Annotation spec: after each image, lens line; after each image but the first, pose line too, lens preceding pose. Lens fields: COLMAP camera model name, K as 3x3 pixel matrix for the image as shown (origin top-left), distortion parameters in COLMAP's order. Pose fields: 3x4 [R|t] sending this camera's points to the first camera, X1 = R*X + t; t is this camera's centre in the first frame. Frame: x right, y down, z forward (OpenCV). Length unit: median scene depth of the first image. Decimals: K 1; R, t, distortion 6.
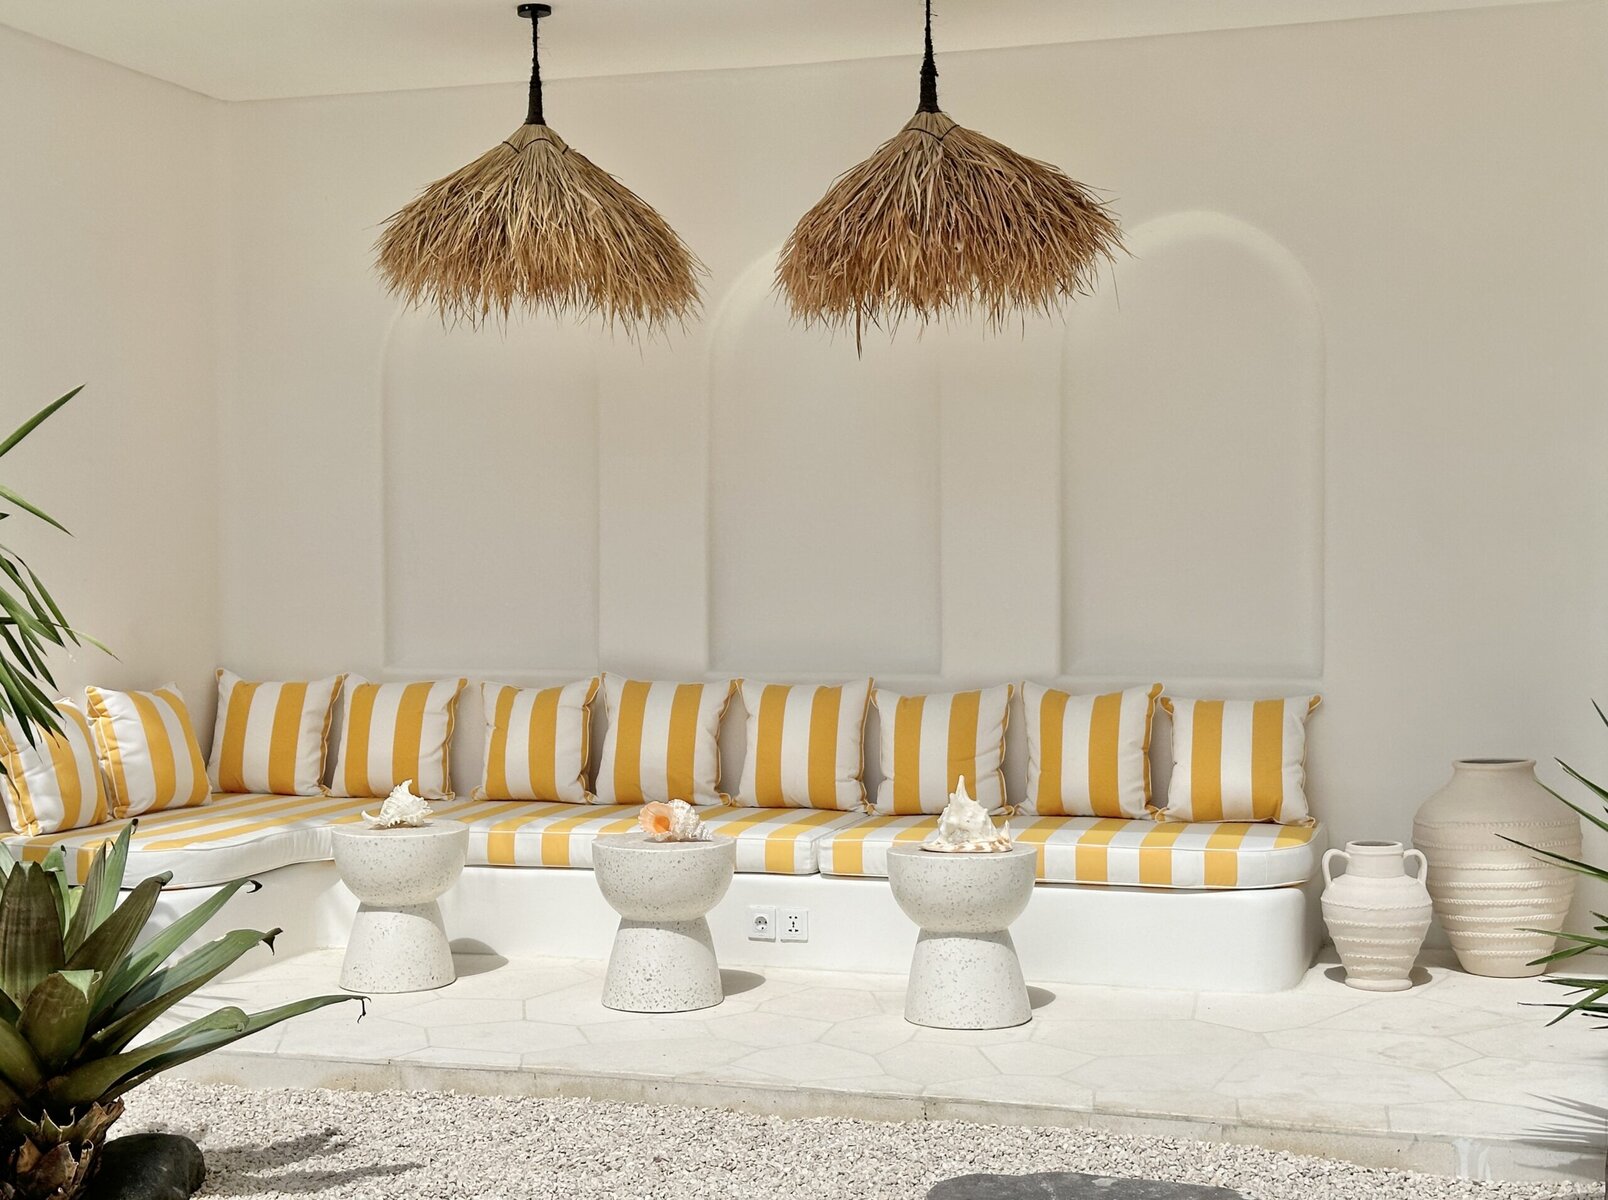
lens RADIAL K [[2199.4, 0, 798.7], [0, 2199.4, 598.9], [0, 0, 1]] dist [0.176849, 0.000000]
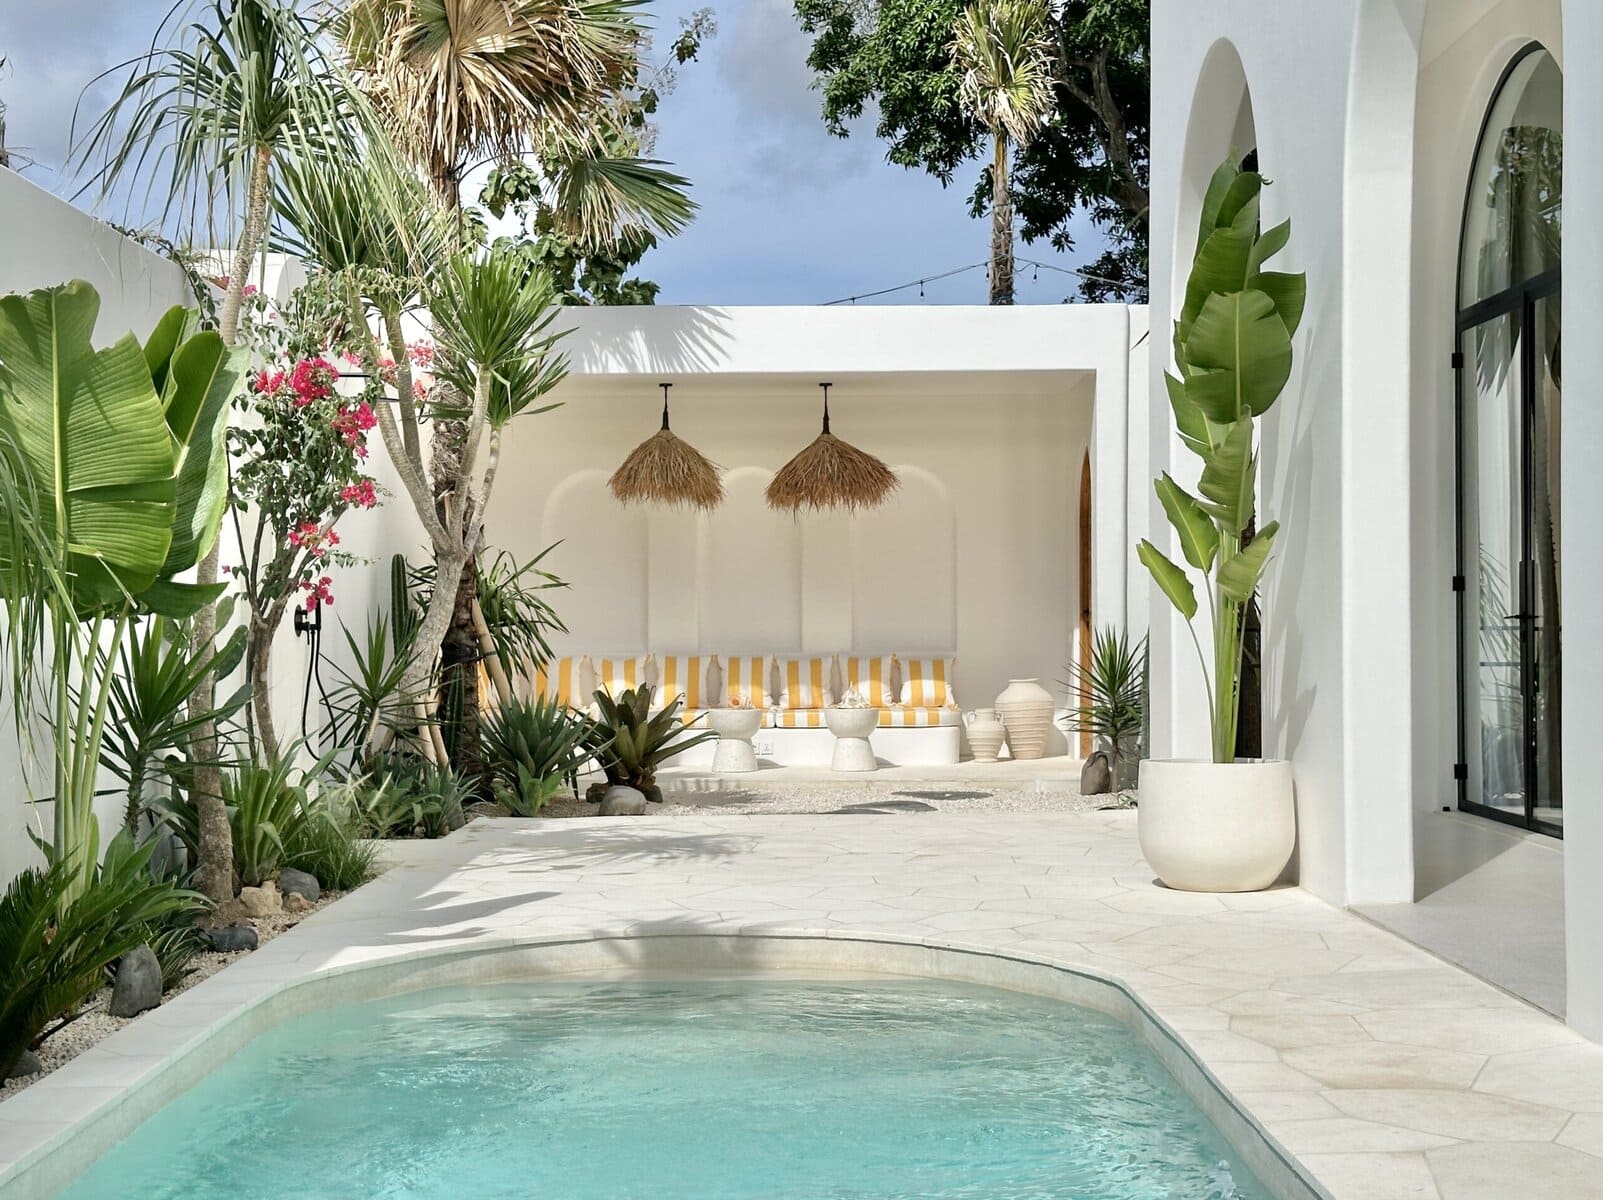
lens RADIAL K [[2192.6, 0, 803.4], [0, 2192.6, 600.0], [0, 0, 1]] dist [0.176849, 0.000000]
pose [[0.961671, 0.003163, 0.274187, -0.658758], [0.003745, 0.999689, -0.024669, 0.041385], [-0.274180, 0.024750, 0.961360, -1.445086]]
